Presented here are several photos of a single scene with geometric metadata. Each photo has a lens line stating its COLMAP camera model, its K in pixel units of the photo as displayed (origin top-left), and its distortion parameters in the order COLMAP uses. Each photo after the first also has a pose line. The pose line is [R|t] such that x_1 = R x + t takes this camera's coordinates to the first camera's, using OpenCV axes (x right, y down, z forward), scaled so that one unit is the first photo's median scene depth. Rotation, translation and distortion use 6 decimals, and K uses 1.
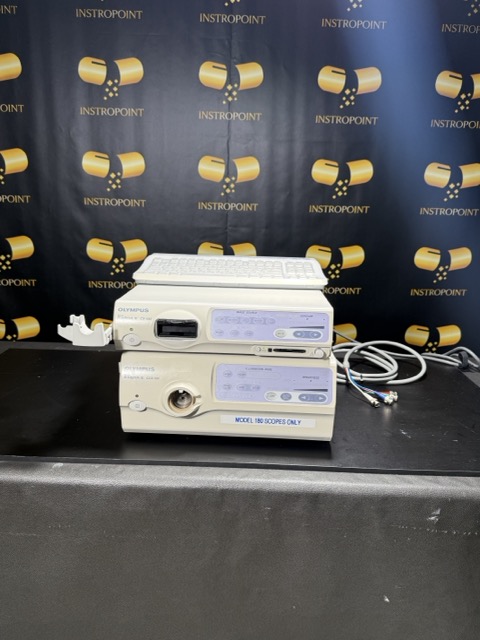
lens RADIAL K [[523.3, 0, 239.6], [0, 523.3, 320.6], [0, 0, 1]] dist [0.093435, -0.191300]
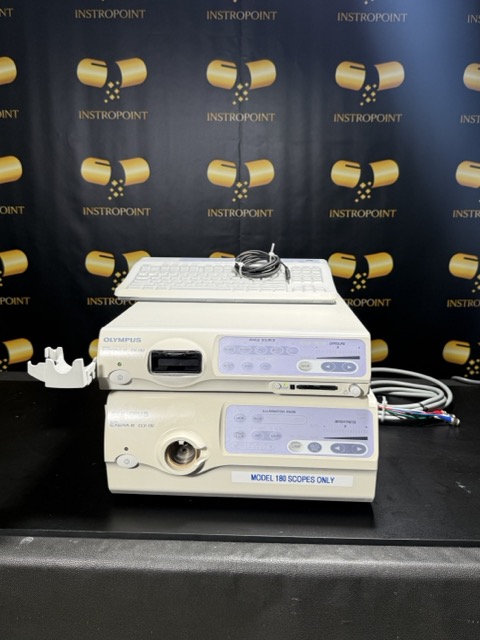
lens RADIAL K [[550.5, 0, 245.2], [0, 550.5, 284.3], [0, 0, 1]] dist [0.119007, -0.254654]
pose [[0.999648, -0.019226, -0.018297, 0.003701], [0.017568, 0.996069, -0.086818, -0.023520], [0.019894, 0.086466, 0.996056, 0.122106]]
